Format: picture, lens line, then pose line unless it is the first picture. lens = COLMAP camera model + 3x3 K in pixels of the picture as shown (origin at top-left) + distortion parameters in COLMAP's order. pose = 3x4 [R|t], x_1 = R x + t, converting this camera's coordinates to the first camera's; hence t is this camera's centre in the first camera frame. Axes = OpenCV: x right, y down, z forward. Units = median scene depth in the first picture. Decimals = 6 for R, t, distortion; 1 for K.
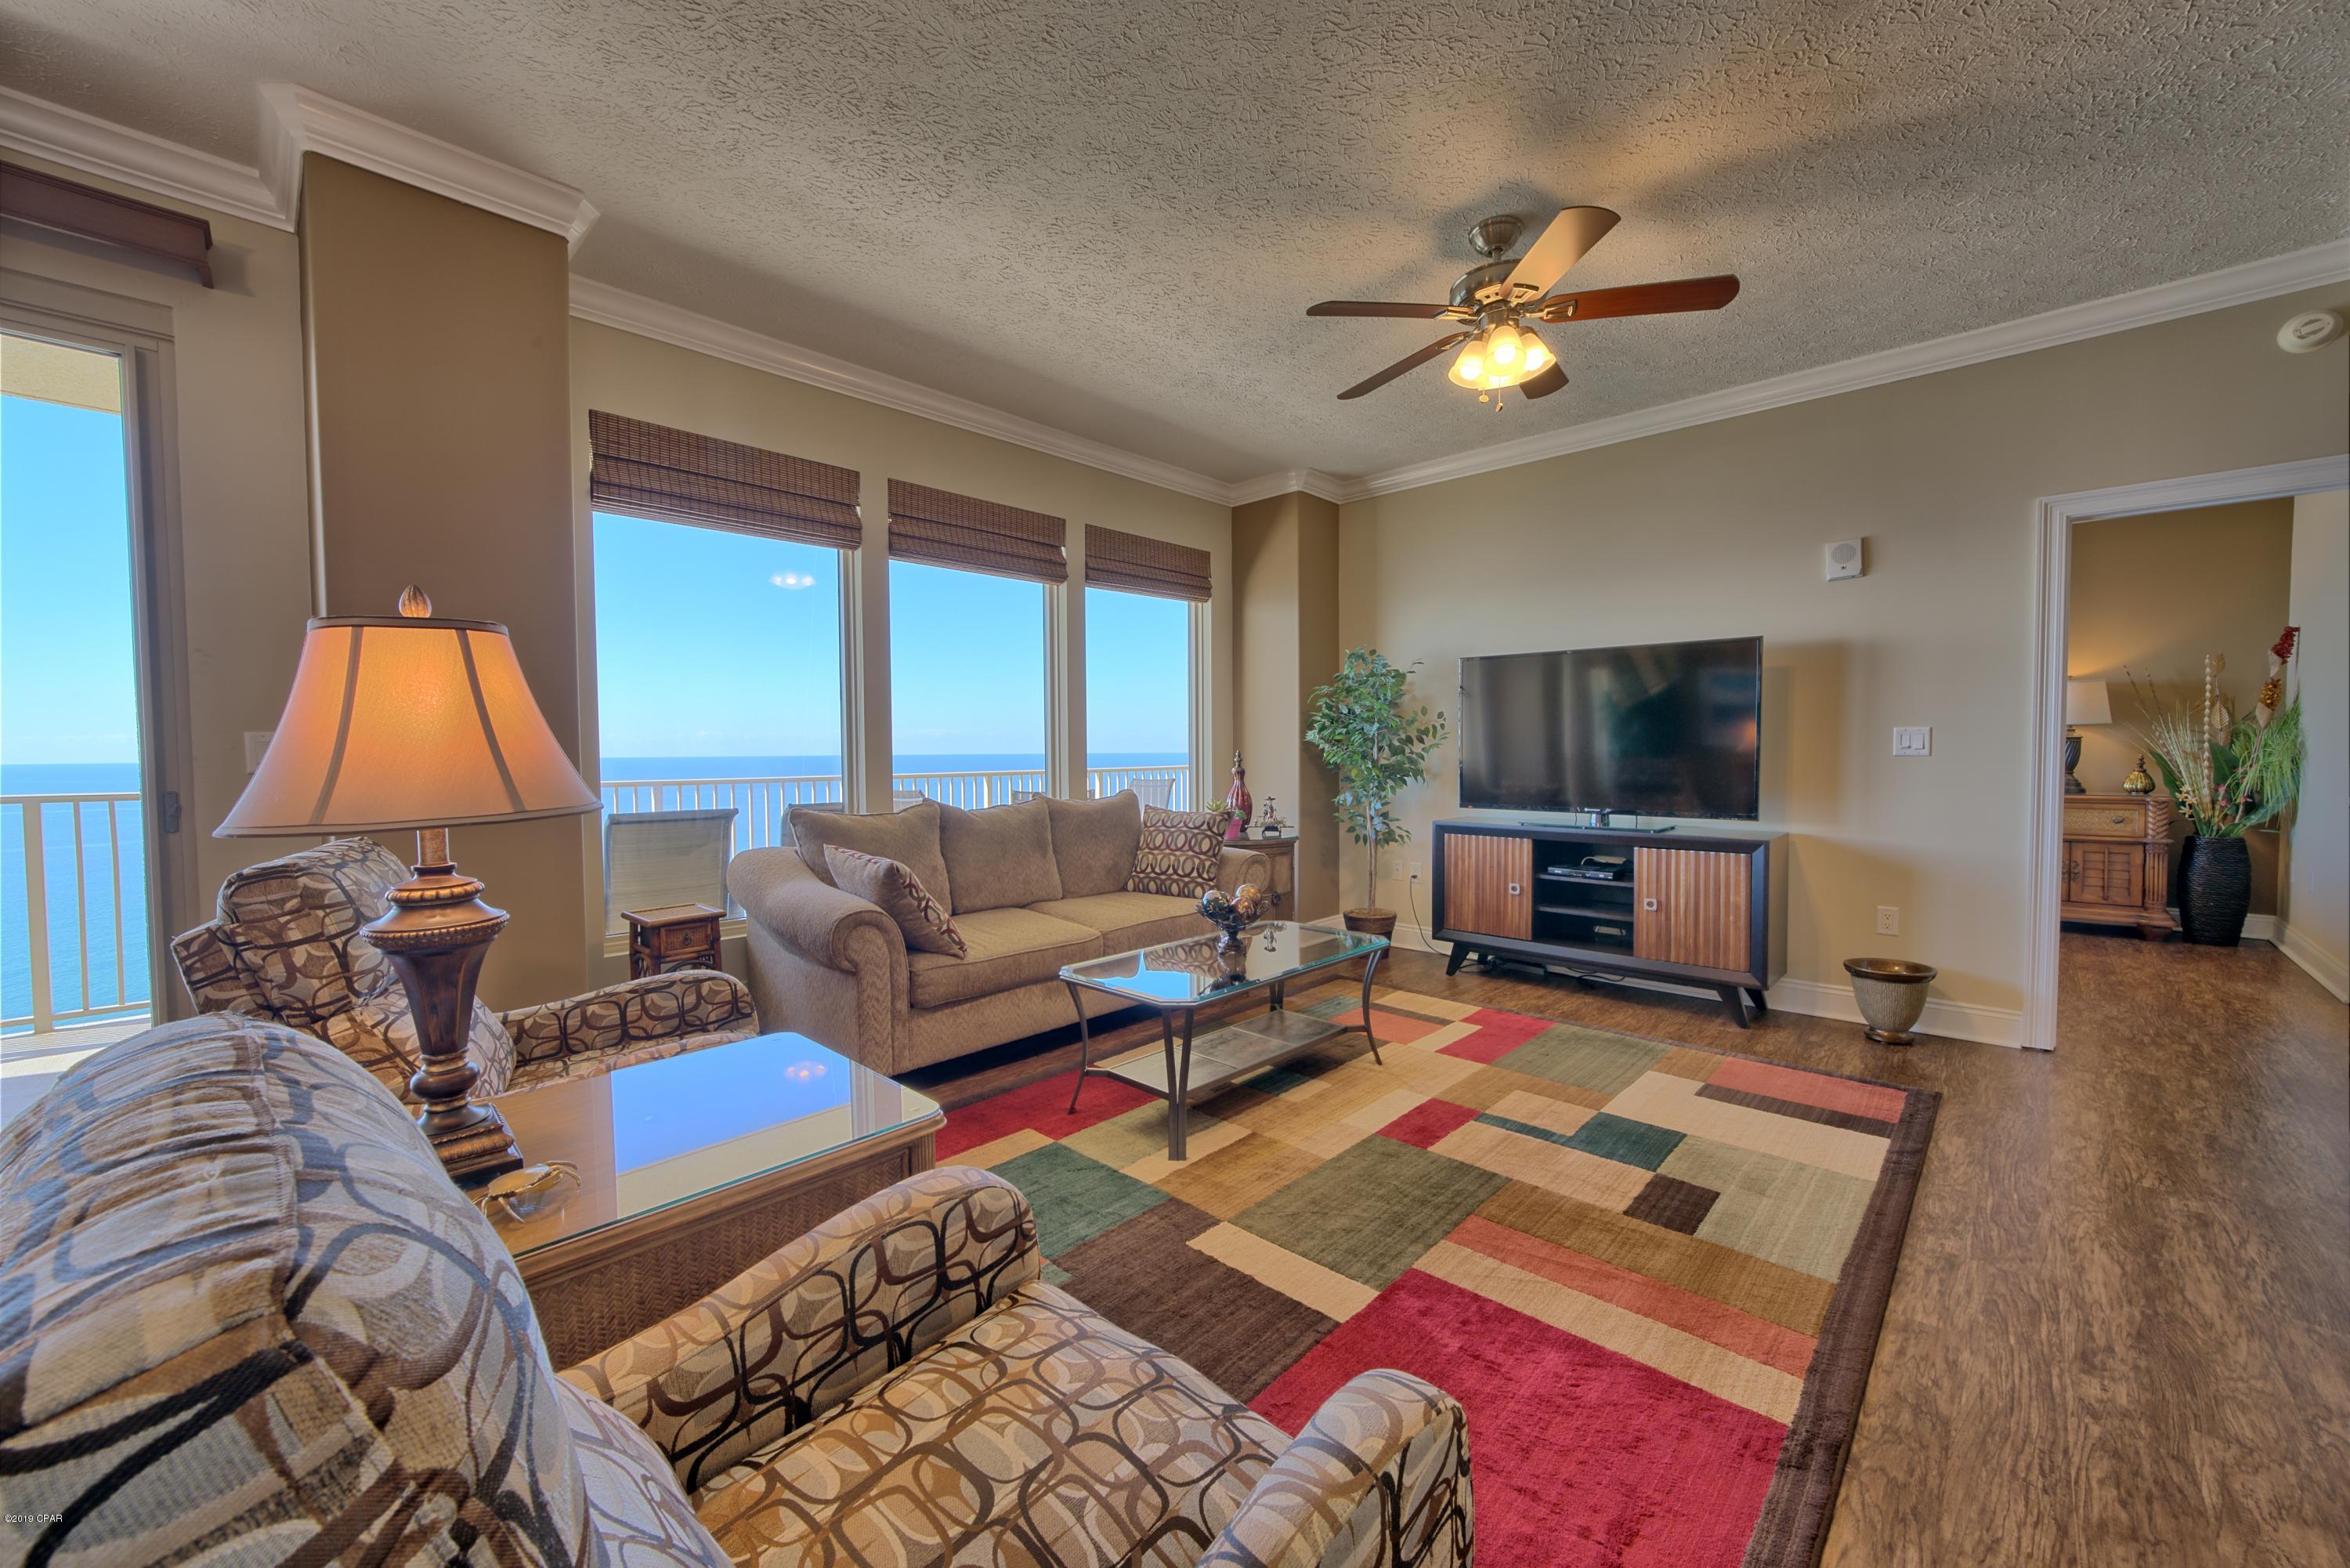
lens RADIAL K [[904.4, 0, 1166.2], [0, 904.4, 779.9], [0, 0, 1]] dist [-0.007016, 0.001587]
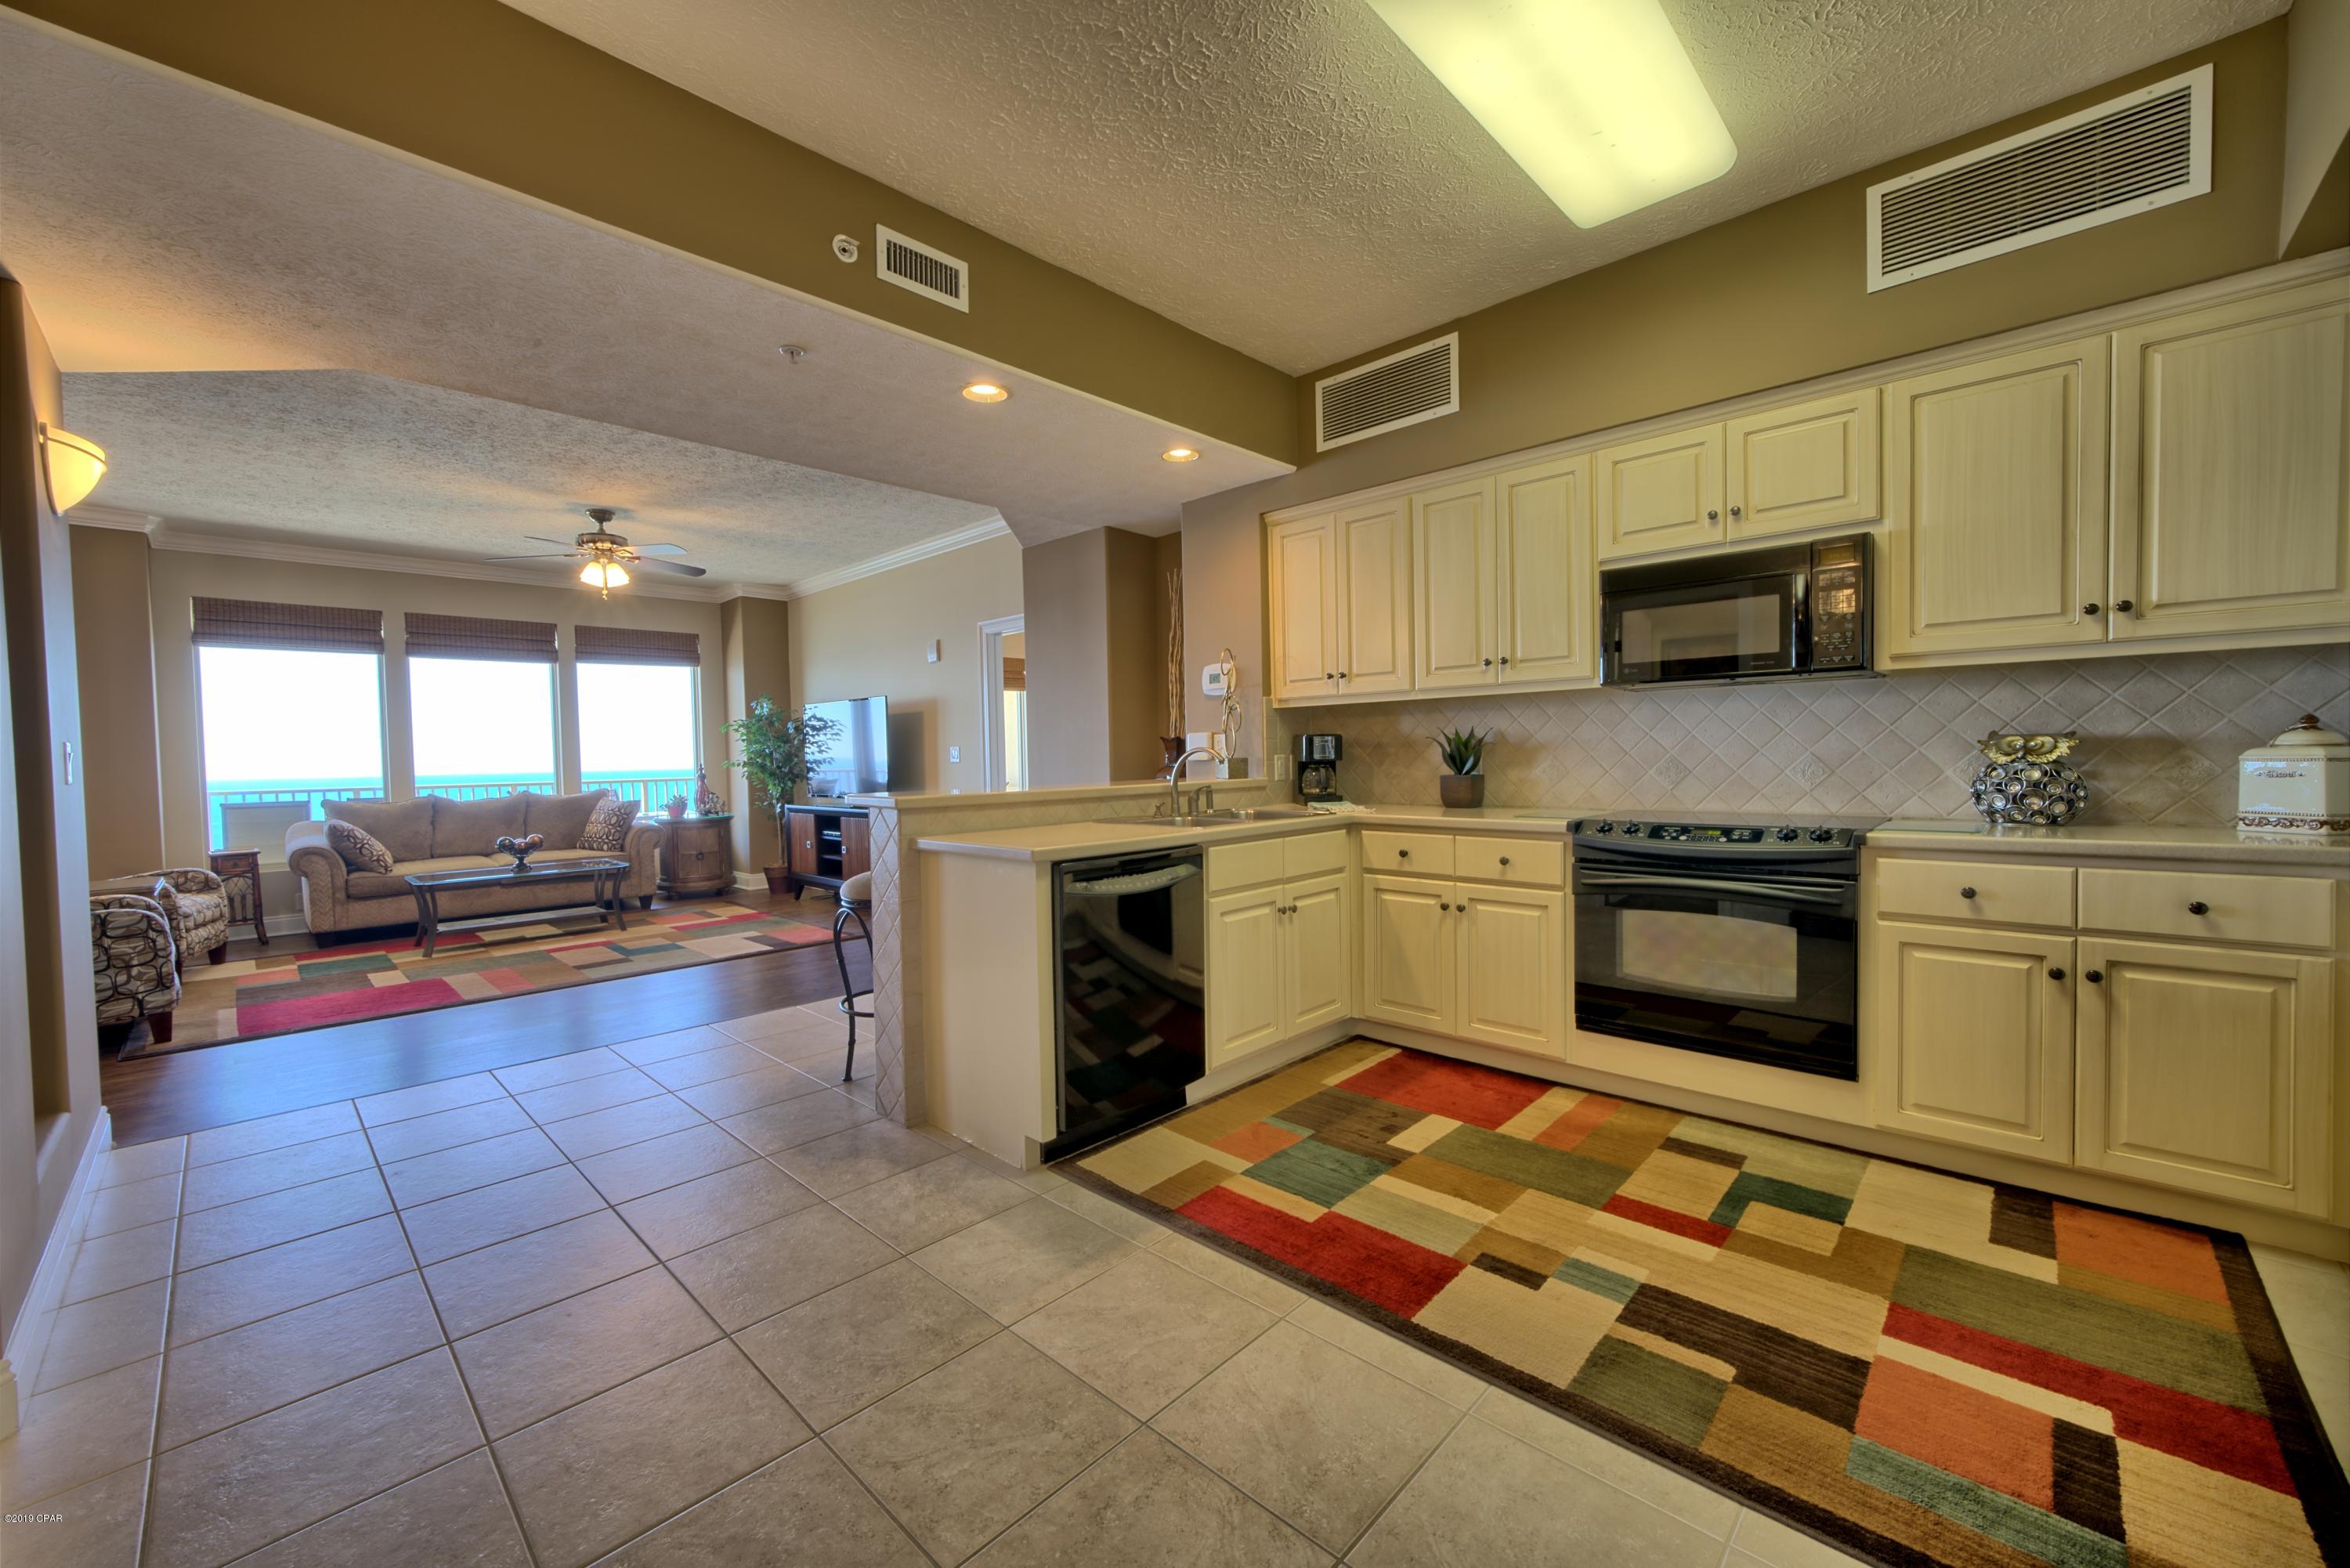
lens RADIAL K [[913.1, 0, 1170.3], [0, 913.1, 782.2], [0, 0, 1]] dist [-0.007853, 0.002252]
pose [[0.999876, -0.014209, -0.006835, 1.239533], [0.014186, 0.999893, -0.003464, 0.024340], [0.006883, 0.003366, 0.999971, -0.793205]]
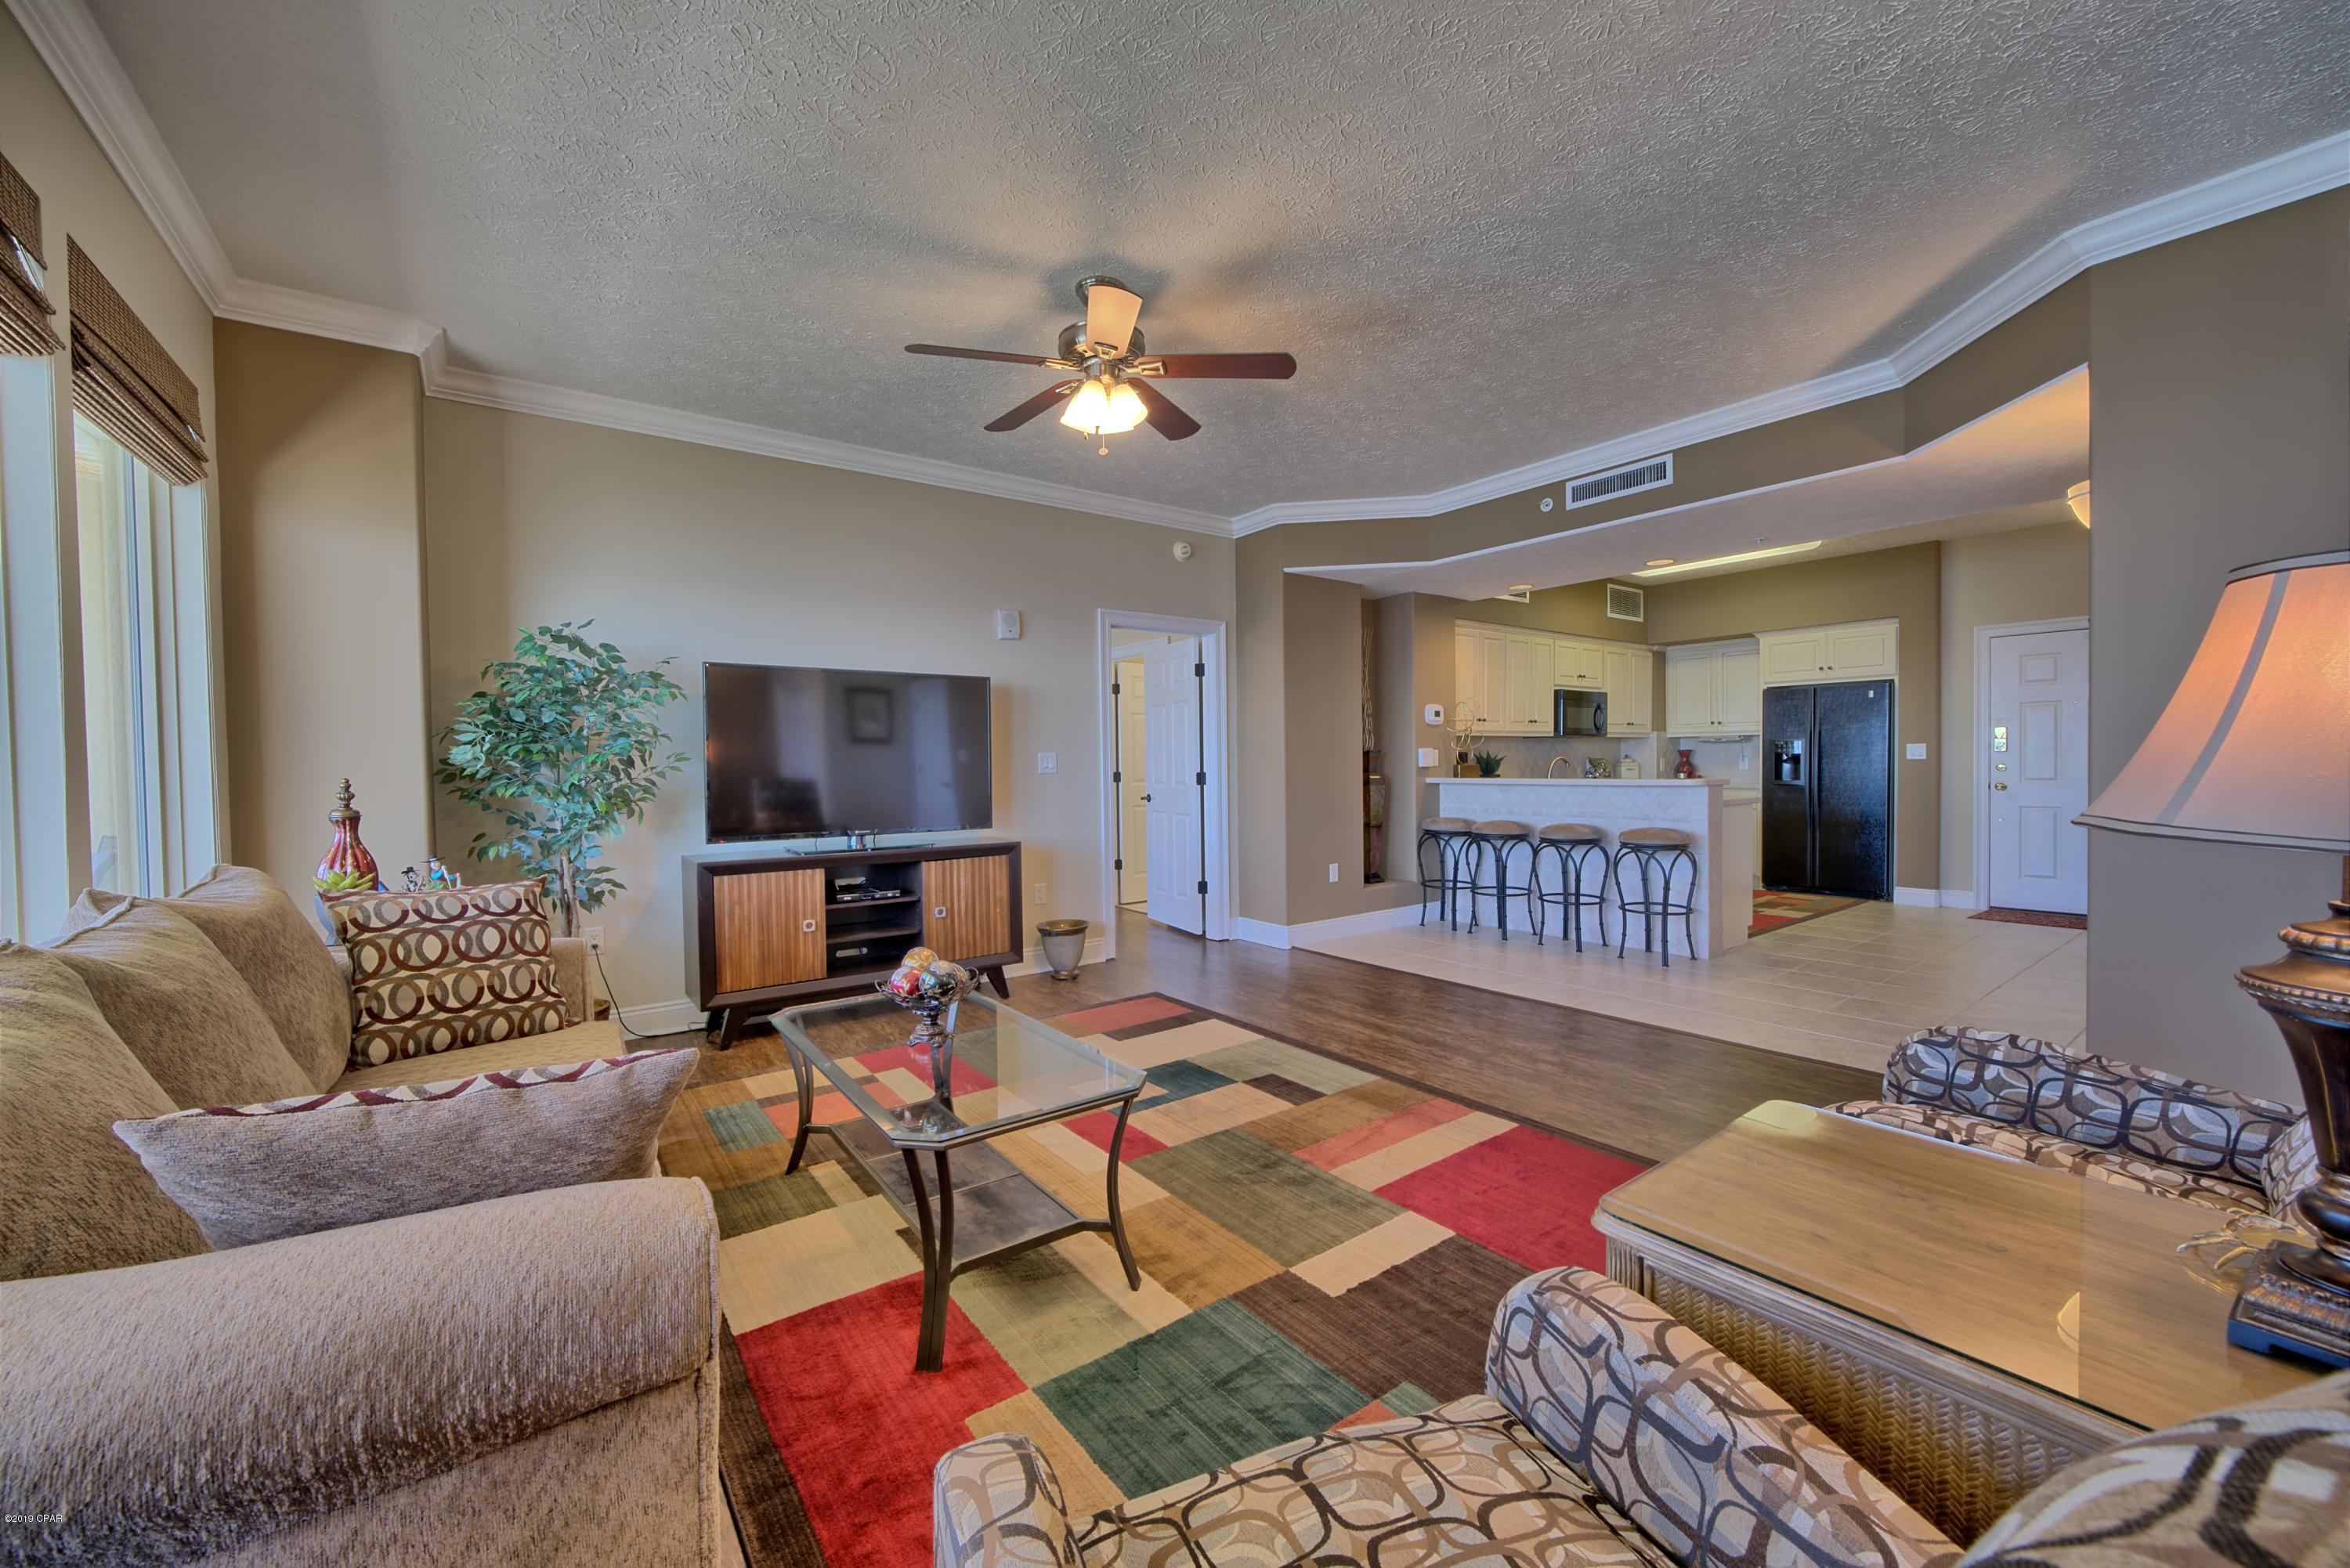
lens RADIAL K [[904.4, 0, 1171.4], [0, 904.4, 783.5], [0, 0, 1]] dist [-0.007016, 0.001587]
pose [[0.171153, -0.017605, 0.985087, -0.514456], [0.048178, 0.998794, 0.009479, -0.015408], [-0.984066, 0.045837, 0.171795, 0.557755]]
